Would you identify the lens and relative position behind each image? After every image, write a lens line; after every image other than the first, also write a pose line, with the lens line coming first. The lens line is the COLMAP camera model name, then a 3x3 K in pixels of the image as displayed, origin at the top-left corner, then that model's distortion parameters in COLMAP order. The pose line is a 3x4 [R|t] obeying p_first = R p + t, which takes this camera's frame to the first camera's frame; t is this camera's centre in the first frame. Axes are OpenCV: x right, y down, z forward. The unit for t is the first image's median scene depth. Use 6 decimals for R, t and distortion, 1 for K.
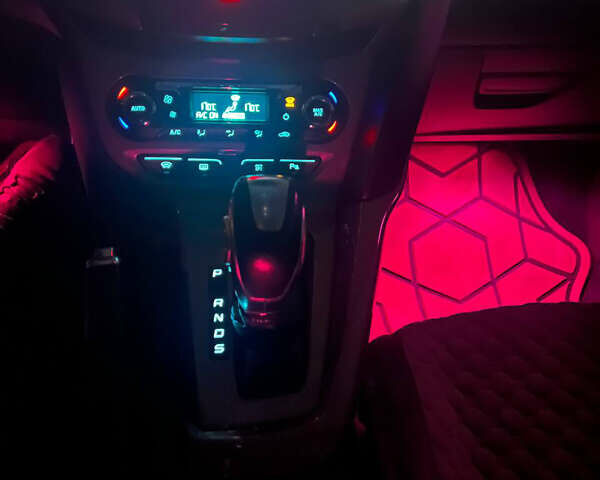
lens RADIAL K [[594.8, 0, 301.7], [0, 594.8, 242.2], [0, 0, 1]] dist [0.142973, -0.312960]
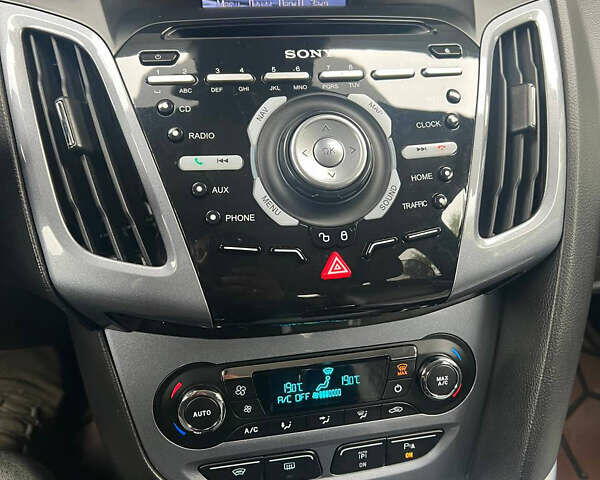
lens RADIAL K [[594.8, 0, 301.7], [0, 594.8, 242.2], [0, 0, 1]] dist [0.142973, -0.312960]
pose [[0.994049, -0.086606, 0.066082, -0.176853], [0.091449, 0.993044, -0.074168, -0.344667], [-0.059199, 0.079770, 0.995054, 0.260175]]
